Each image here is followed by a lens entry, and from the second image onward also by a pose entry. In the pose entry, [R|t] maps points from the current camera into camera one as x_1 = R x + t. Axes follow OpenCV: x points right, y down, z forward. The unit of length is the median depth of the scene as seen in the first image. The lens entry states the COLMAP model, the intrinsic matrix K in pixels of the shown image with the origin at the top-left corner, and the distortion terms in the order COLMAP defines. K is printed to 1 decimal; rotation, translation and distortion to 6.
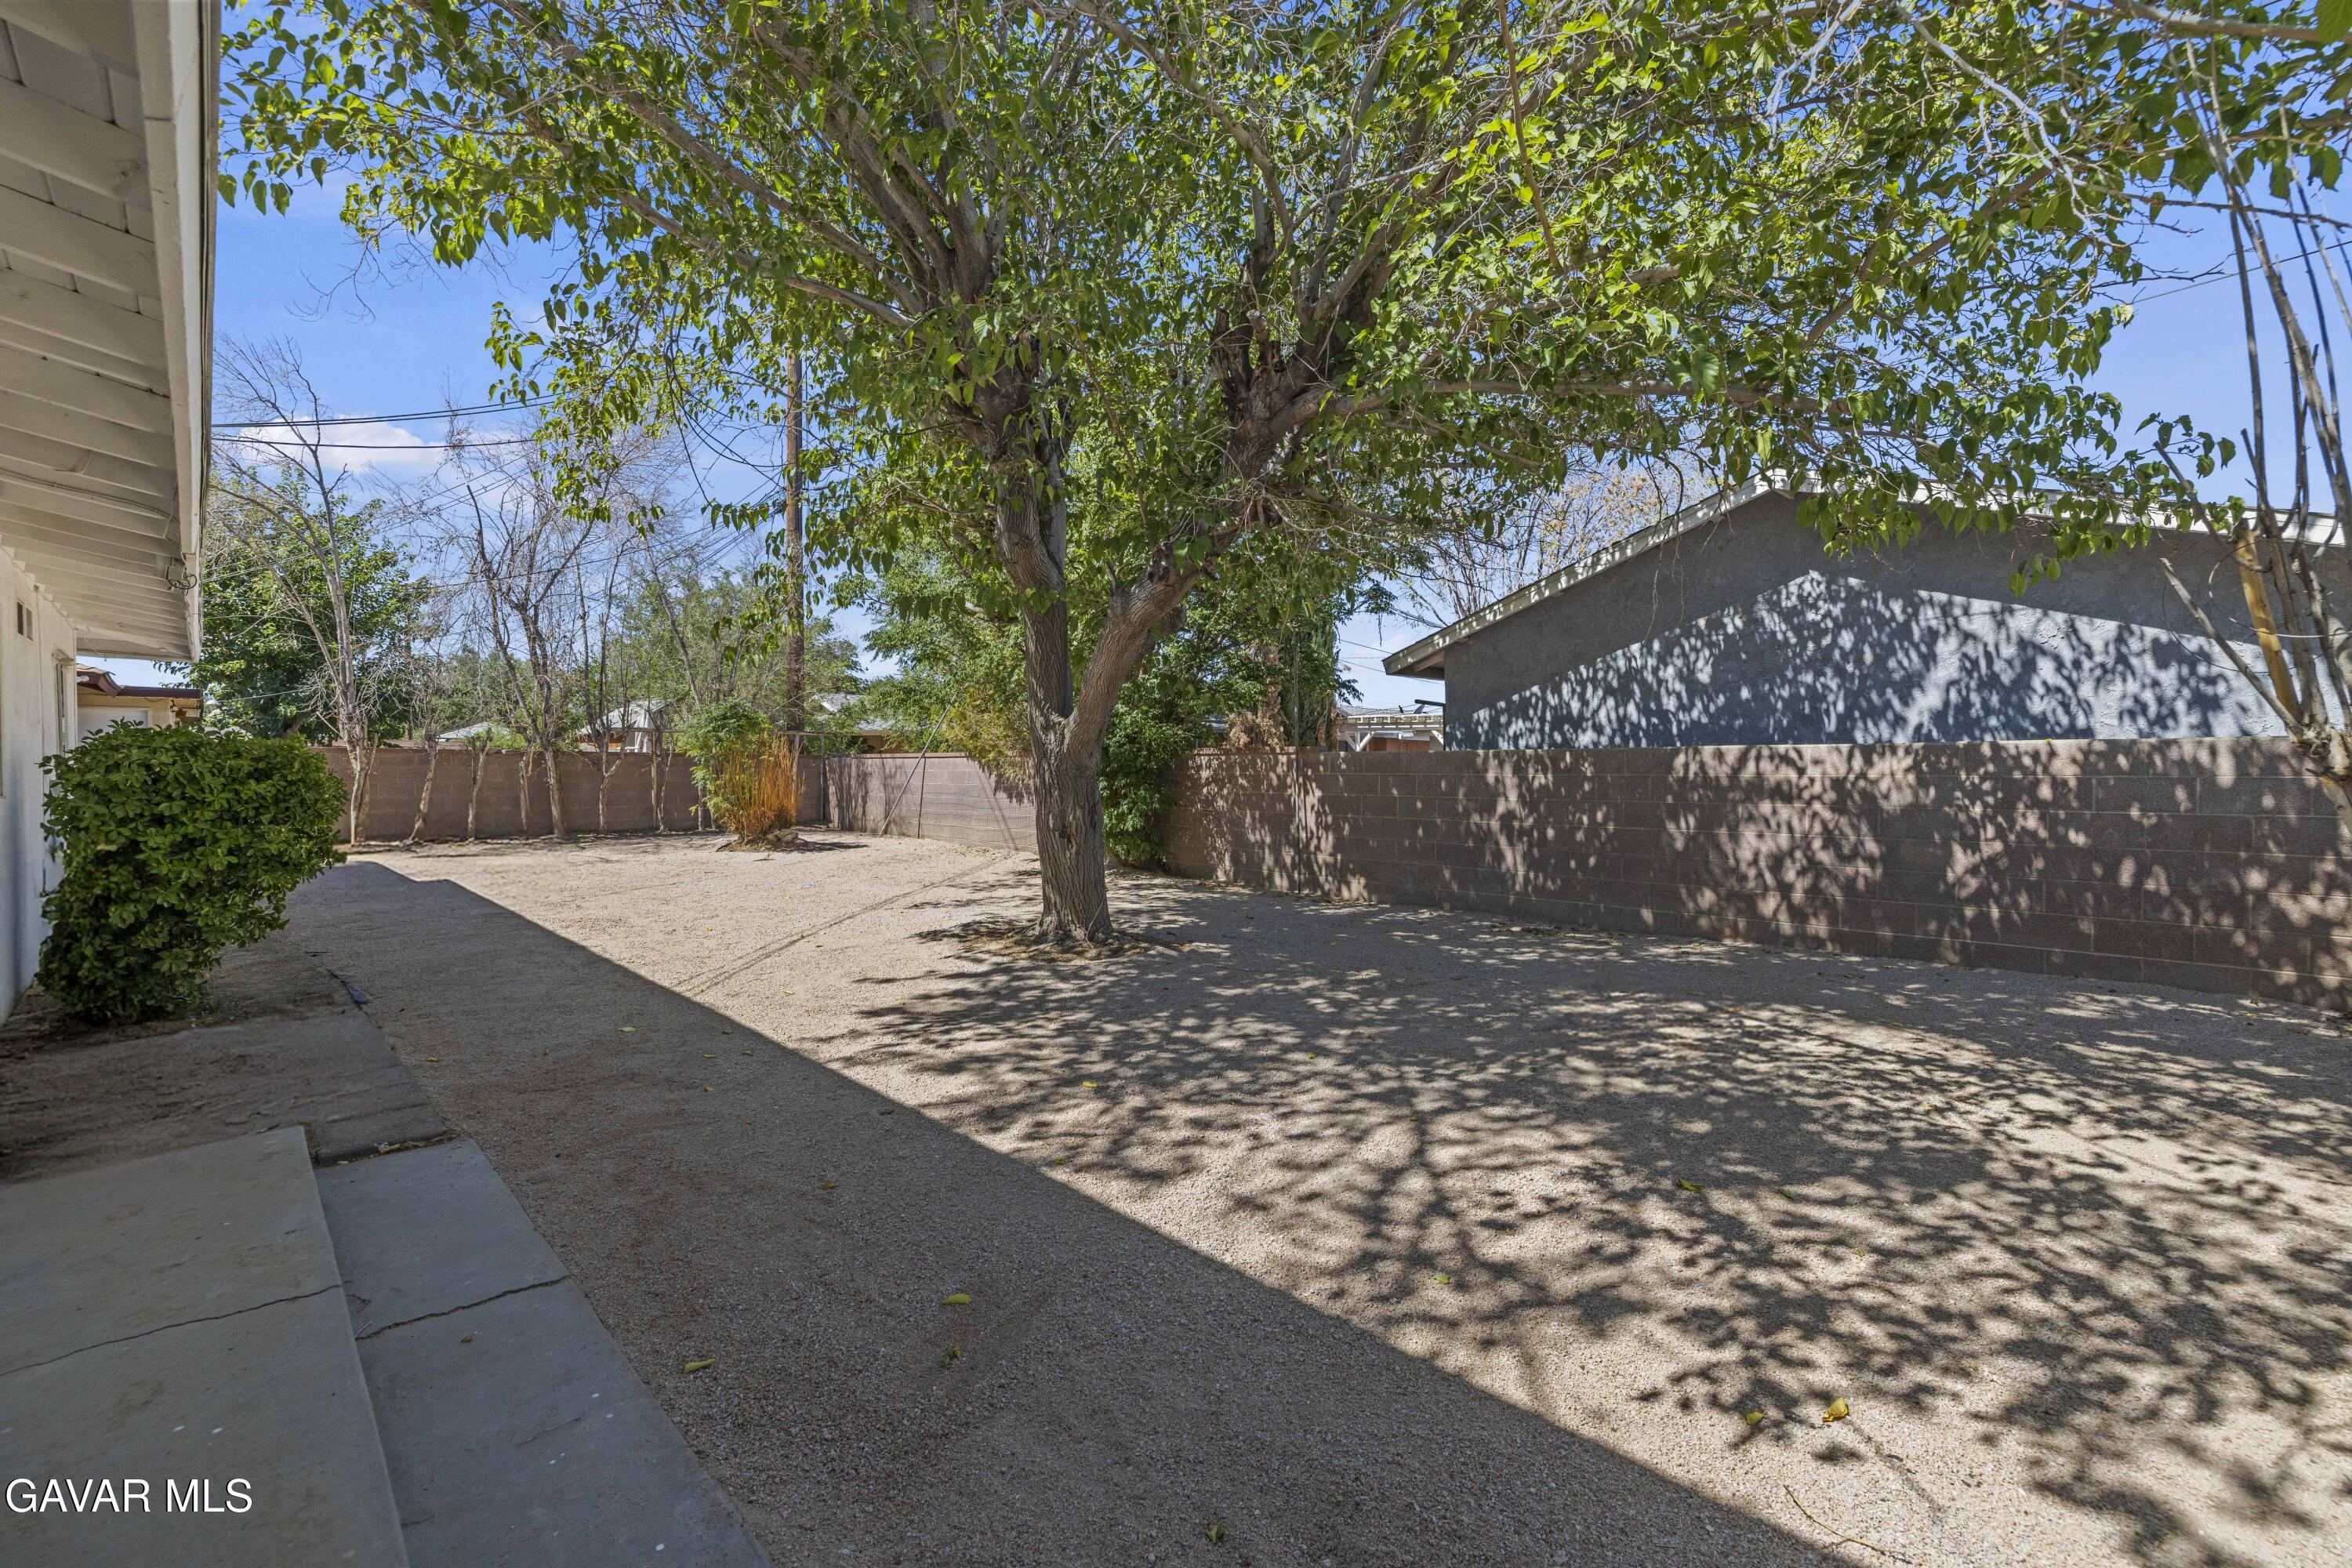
lens RADIAL K [[998.4, 0, 1145.1], [0, 998.4, 777.5], [0, 0, 1]] dist [0.005482, -0.000091]
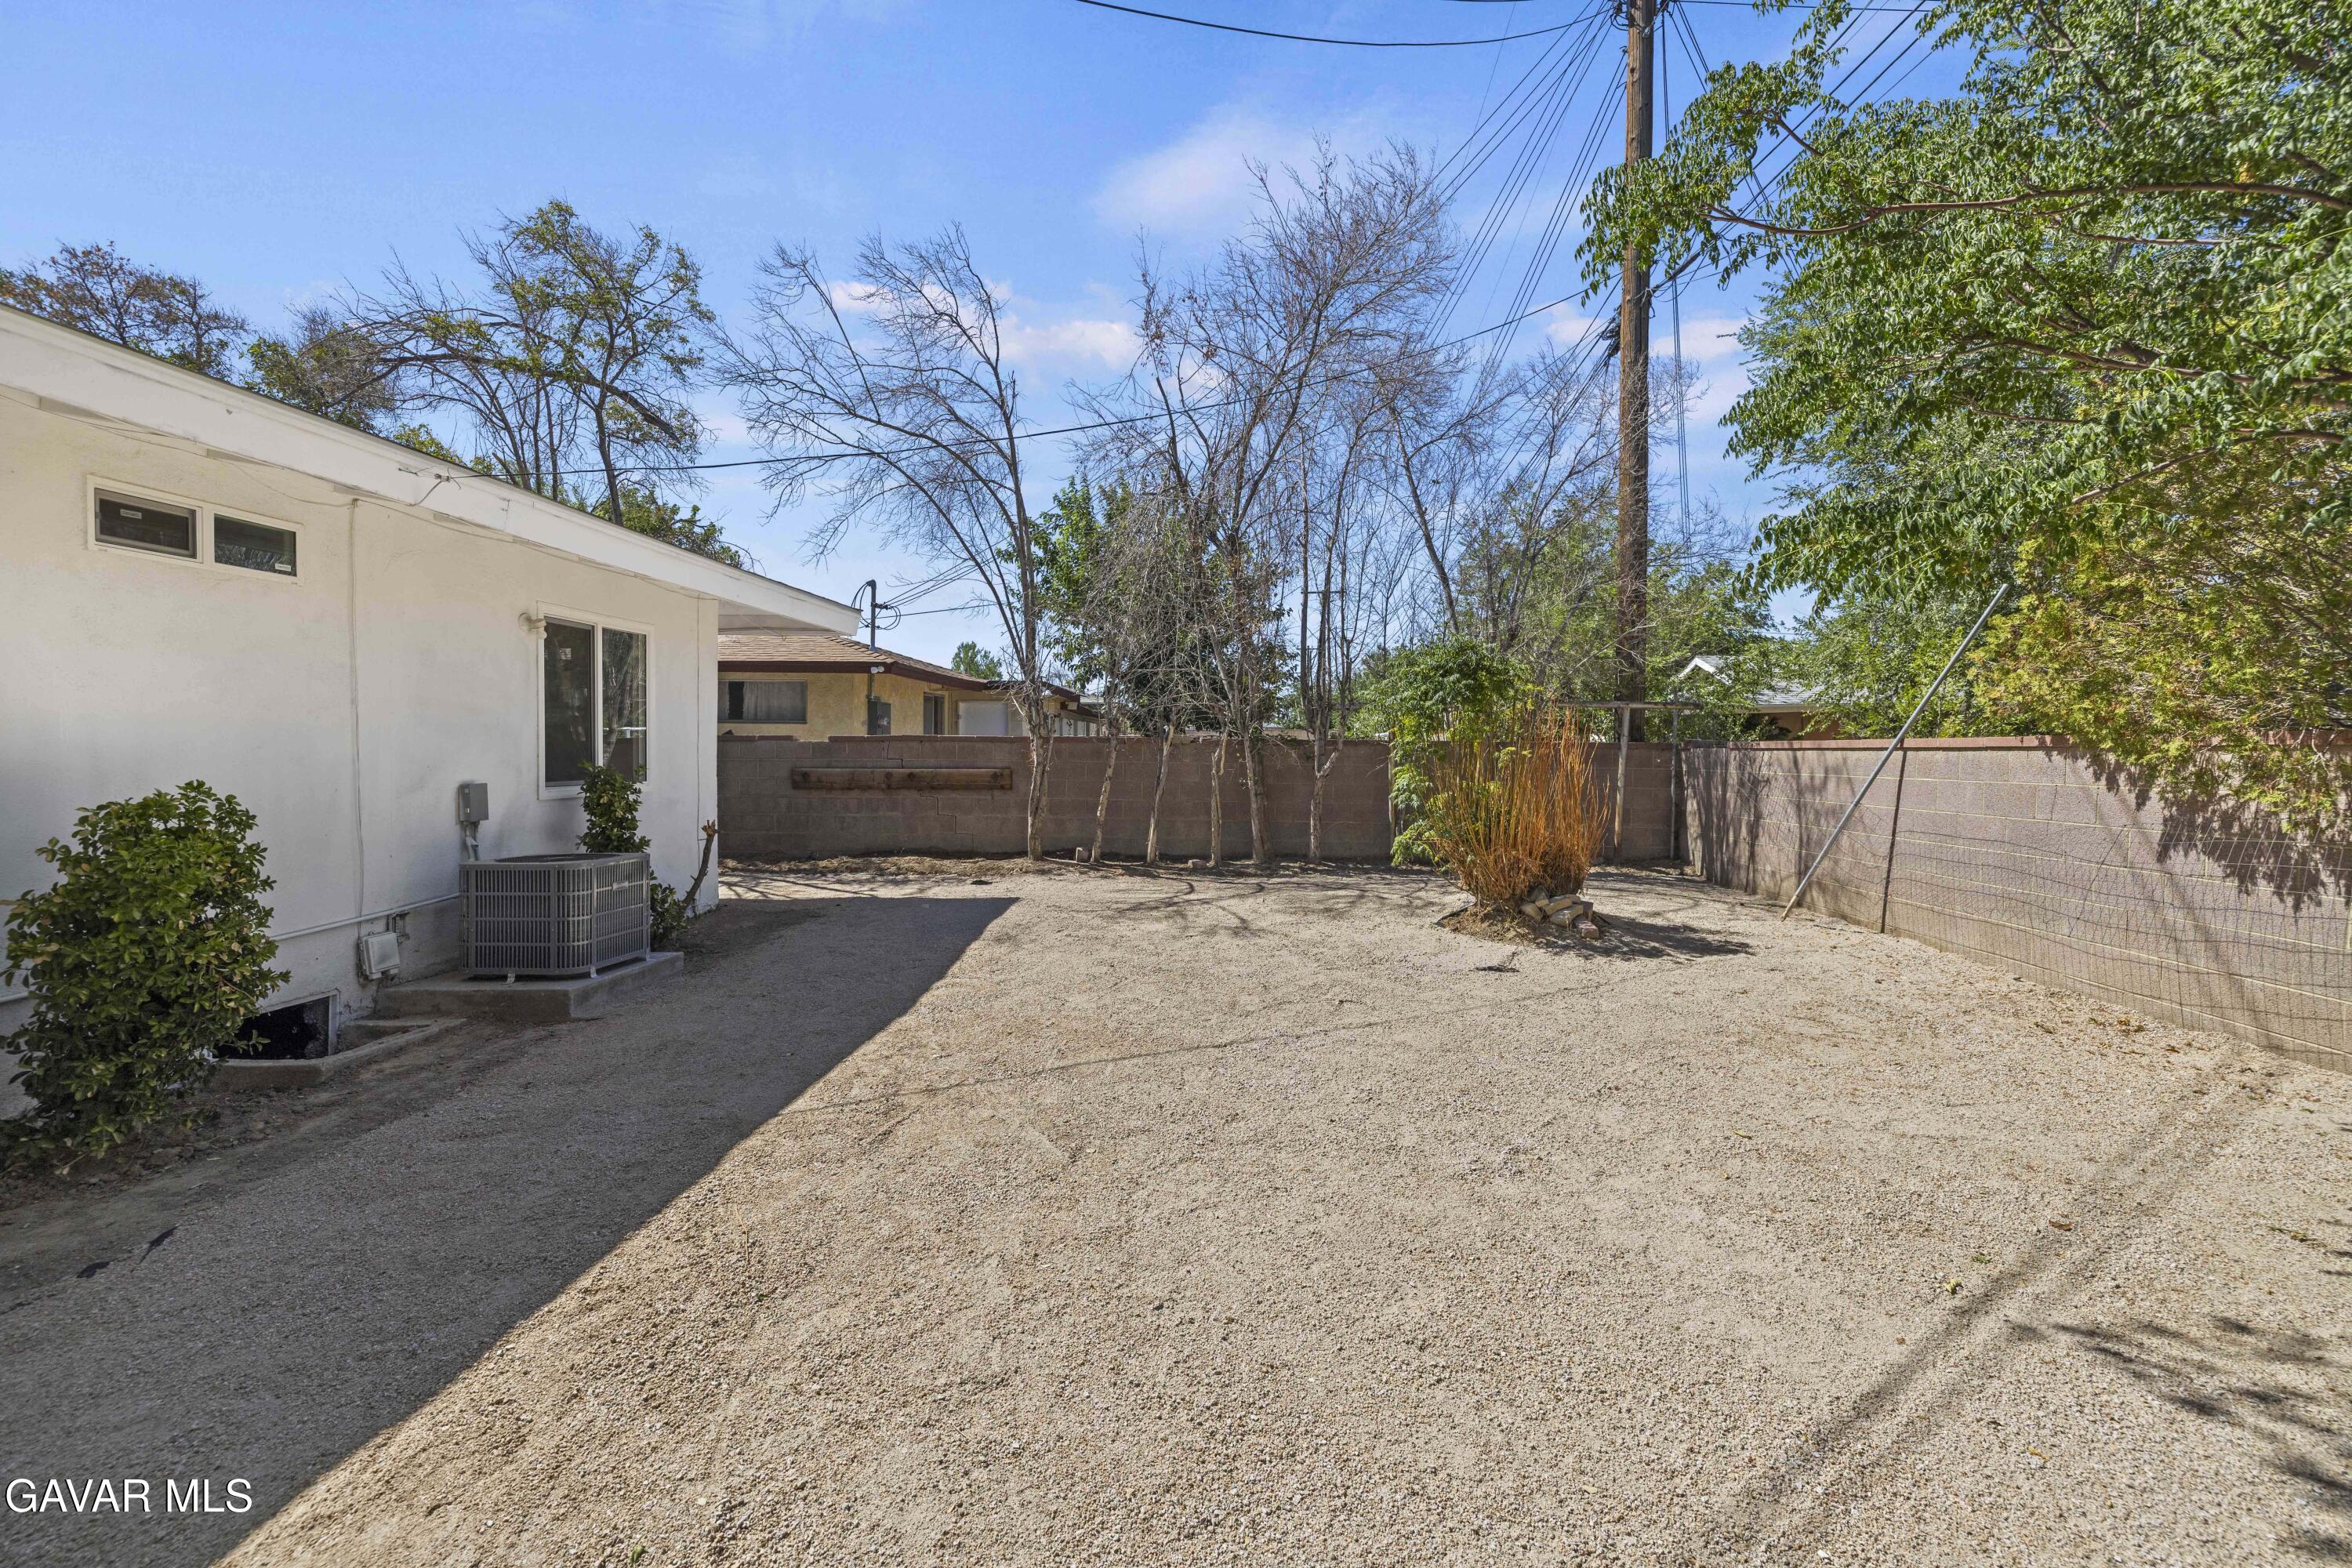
lens RADIAL K [[998.4, 0, 1179.5], [0, 998.4, 756.9], [0, 0, 1]] dist [0.005482, -0.000091]
pose [[0.682080, 0.006469, -0.731249, -0.197649], [-0.011893, 0.999927, -0.002248, -0.020016], [0.731181, 0.010230, 0.682107, 0.801151]]
